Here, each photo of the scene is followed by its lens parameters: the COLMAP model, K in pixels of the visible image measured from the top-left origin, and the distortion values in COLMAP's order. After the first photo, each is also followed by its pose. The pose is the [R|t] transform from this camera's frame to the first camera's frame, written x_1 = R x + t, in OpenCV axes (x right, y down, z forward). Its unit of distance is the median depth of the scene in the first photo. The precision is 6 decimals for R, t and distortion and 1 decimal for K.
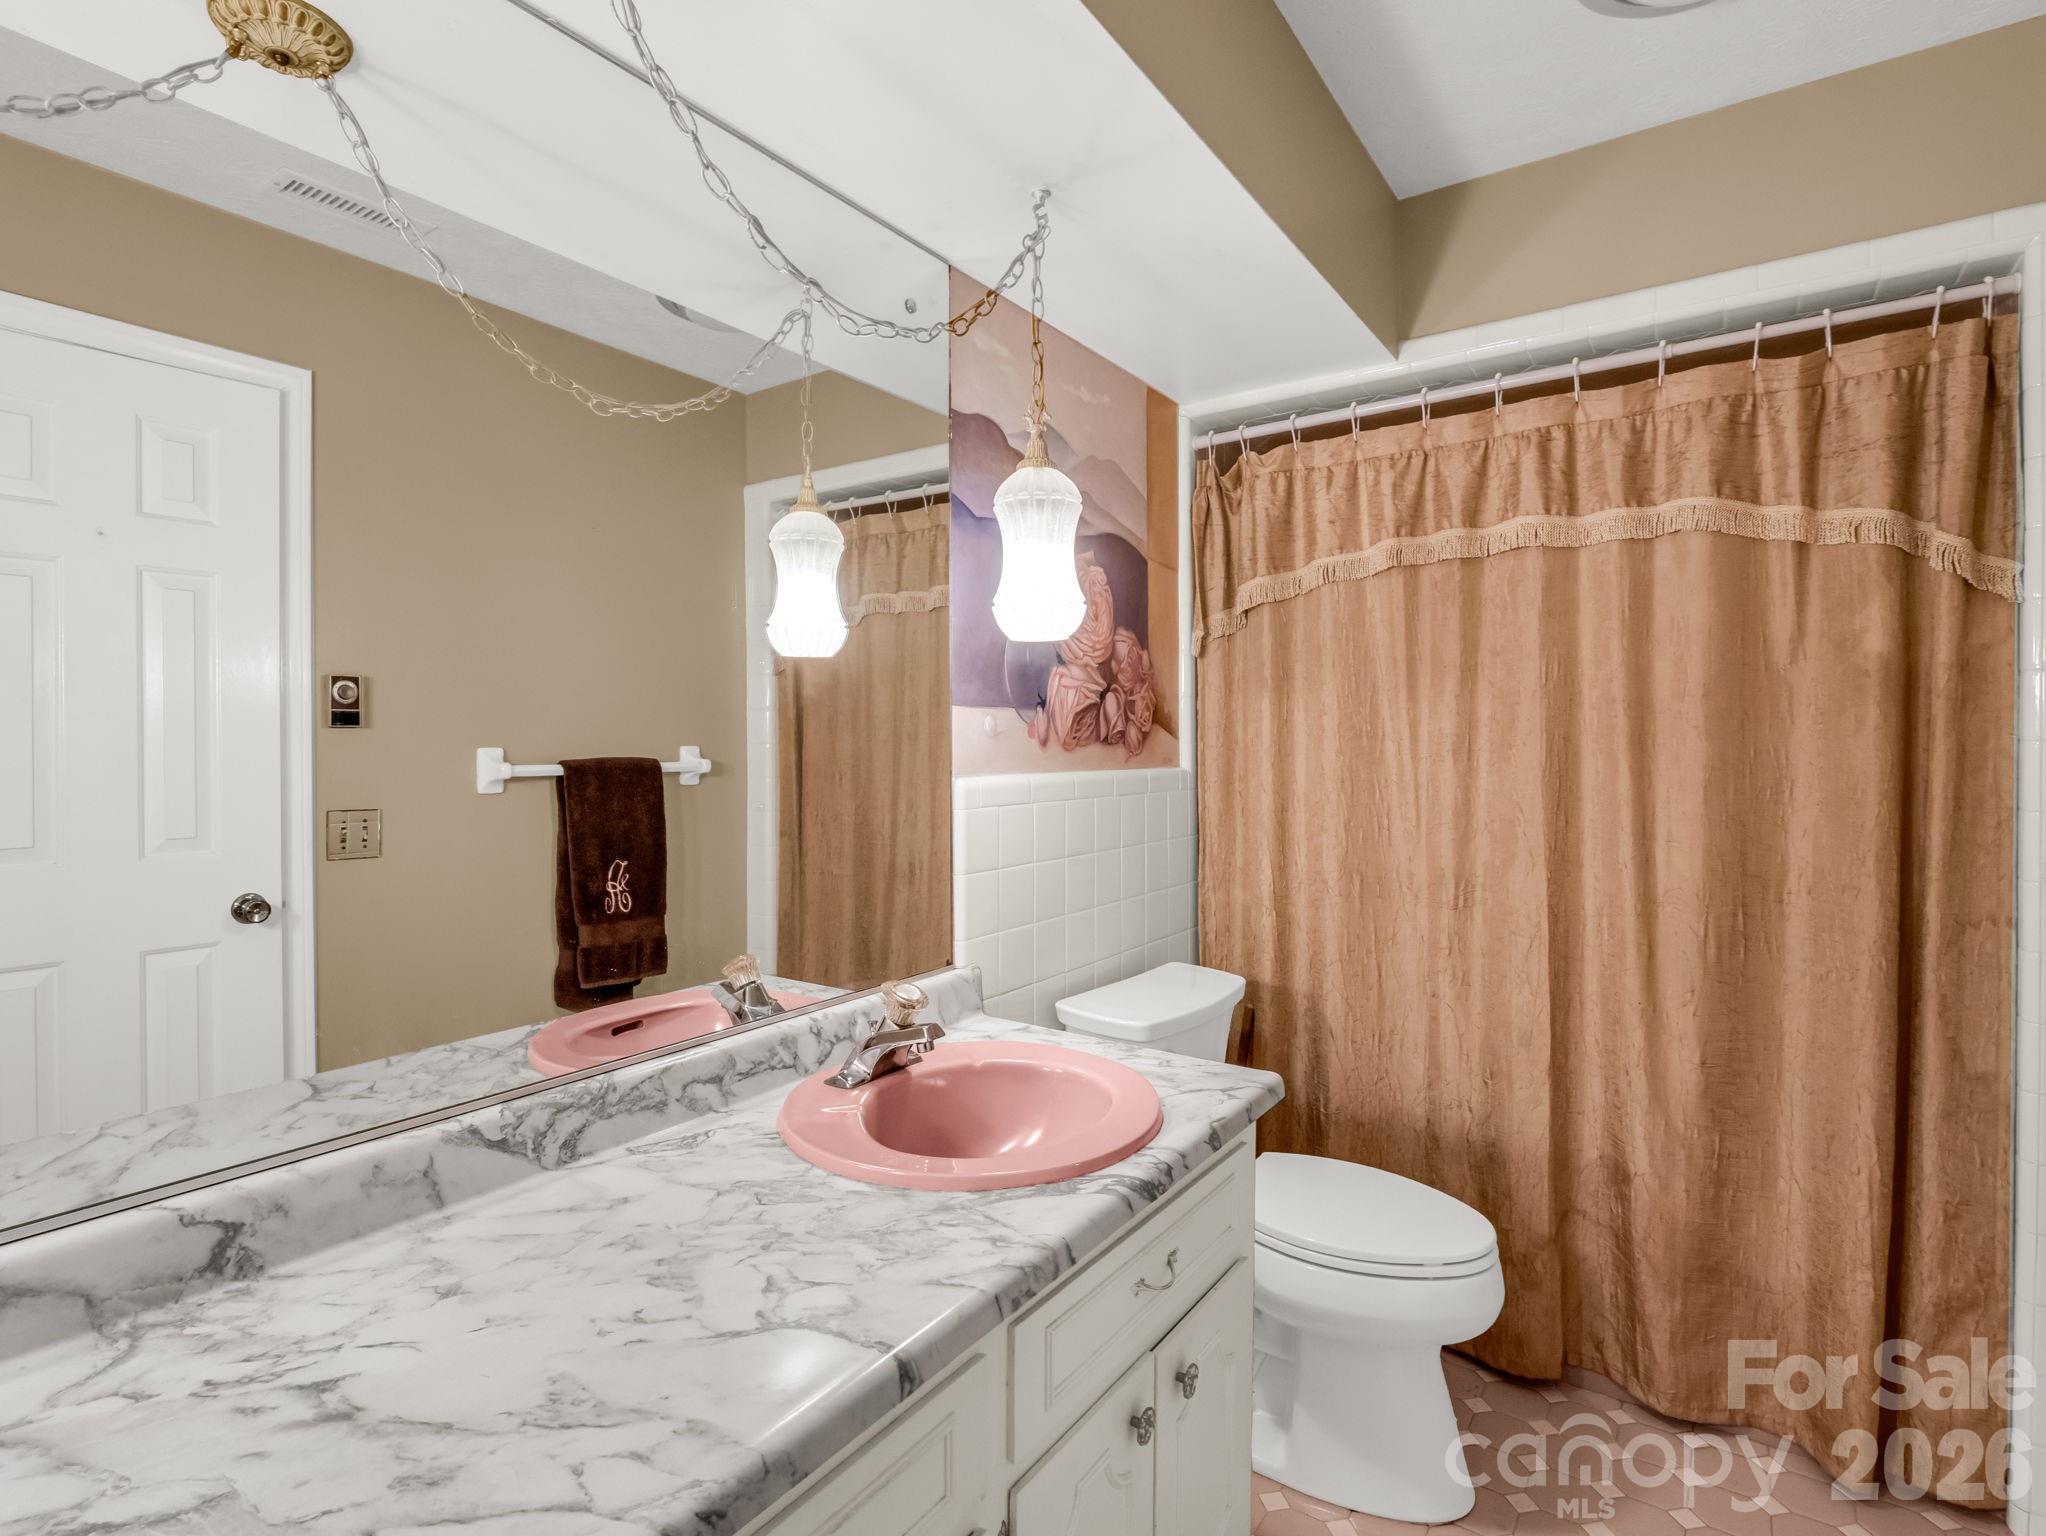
lens RADIAL K [[1018.0, 0, 1034.6], [0, 1018.0, 753.8], [0, 0, 1]] dist [-0.008880, 0.001455]
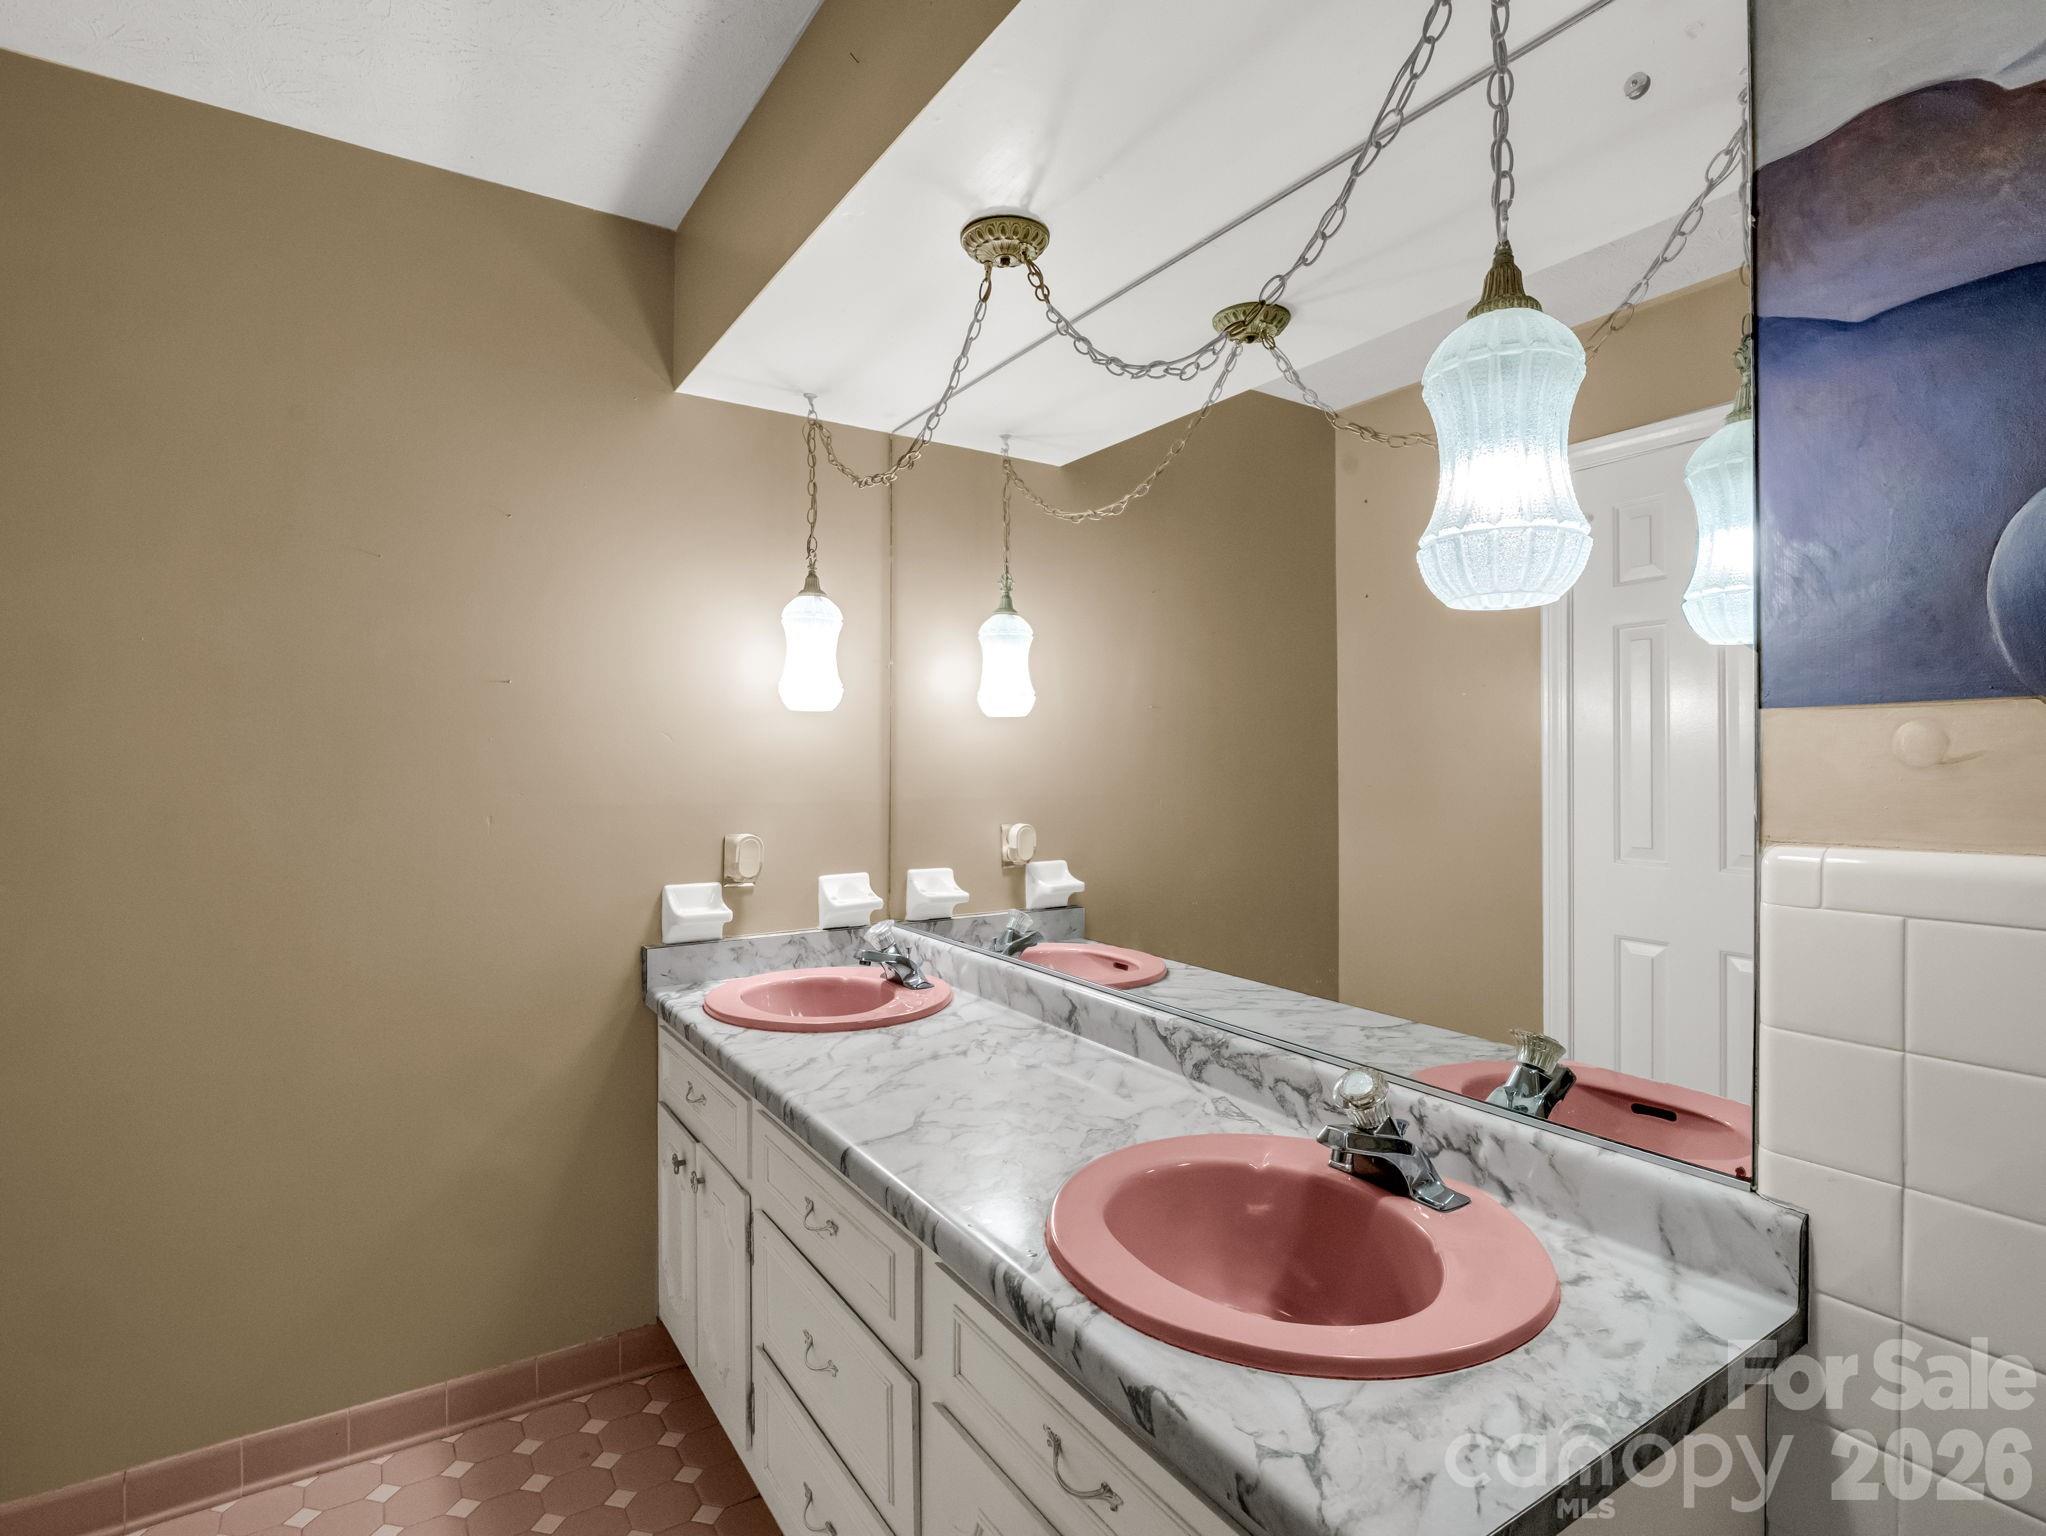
lens RADIAL K [[1018.0, 0, 1034.2], [0, 1018.0, 762.6], [0, 0, 1]] dist [-0.008880, 0.001455]
pose [[-0.373168, 0.002208, -0.927761, 0.871645], [-0.012670, 0.999892, 0.007476, -0.027484], [0.927677, 0.014544, -0.373100, 1.292653]]
